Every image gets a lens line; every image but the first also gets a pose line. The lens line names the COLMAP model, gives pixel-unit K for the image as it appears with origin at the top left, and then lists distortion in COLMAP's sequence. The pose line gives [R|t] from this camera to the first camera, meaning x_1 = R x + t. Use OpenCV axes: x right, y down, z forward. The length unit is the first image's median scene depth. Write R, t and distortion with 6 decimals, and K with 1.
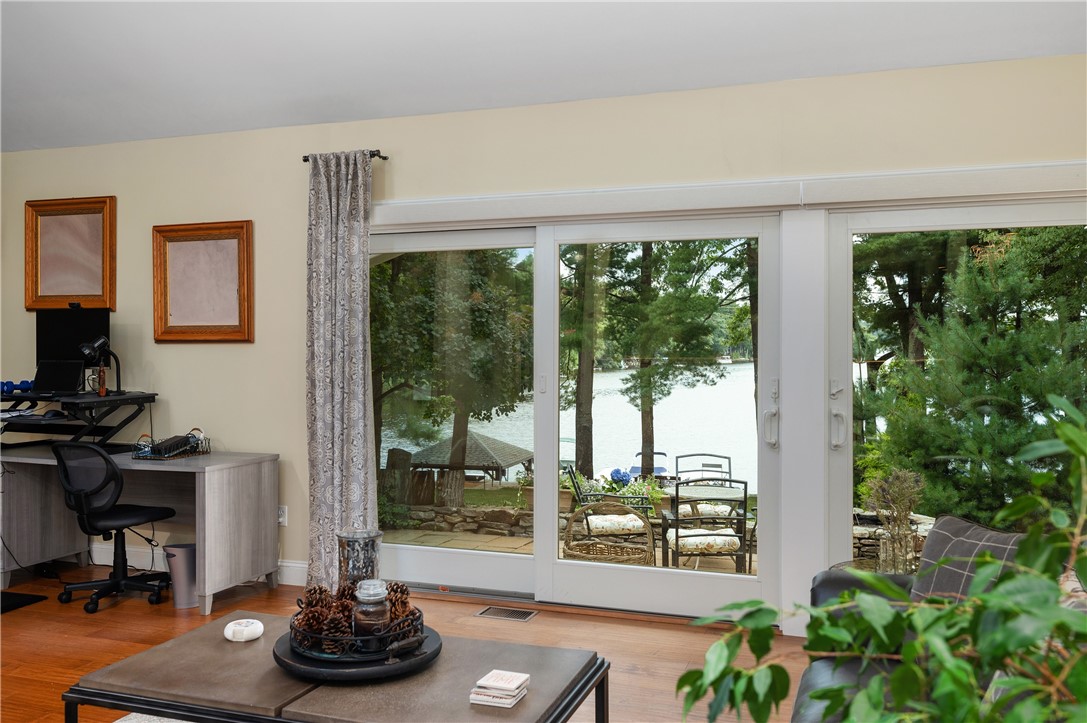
lens RADIAL K [[948.1, 0, 541.8], [0, 948.1, 358.2], [0, 0, 1]] dist [-0.005746, -0.000471]
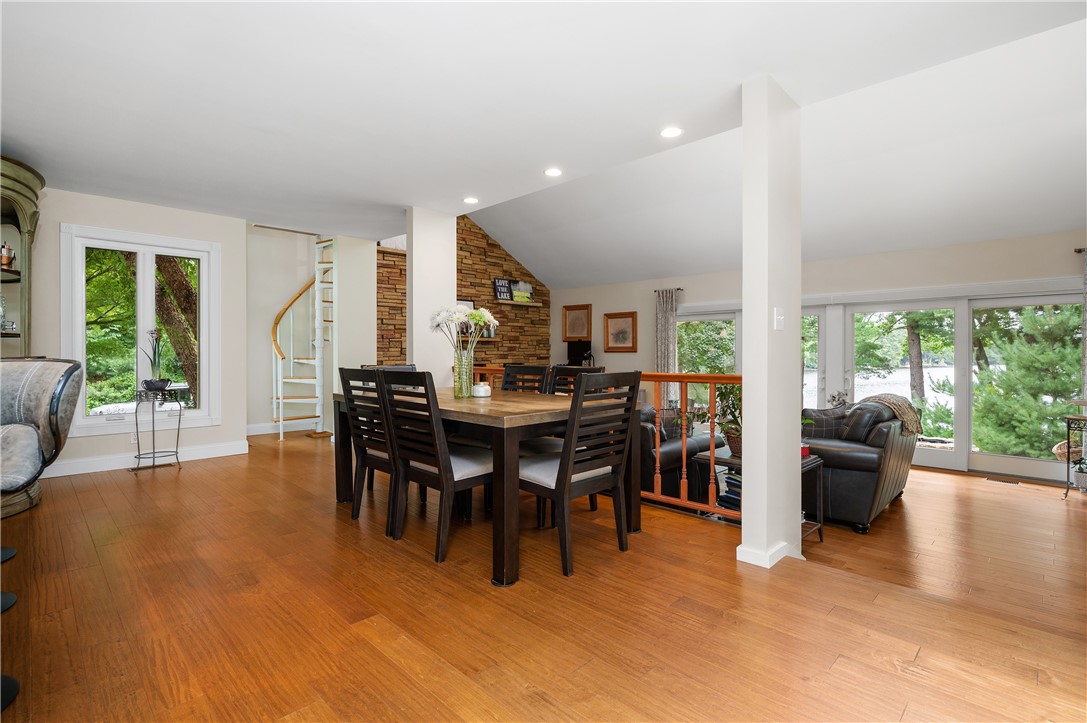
lens RADIAL K [[495.1, 0, 542.5], [0, 495.1, 355.4], [0, 0, 1]] dist [0.002986, 0.000203]
pose [[0.903090, 0.006826, -0.429398, 0.095726], [-0.011020, 0.999913, -0.007281, 0.007830], [0.429311, 0.011307, 0.903086, -0.528809]]
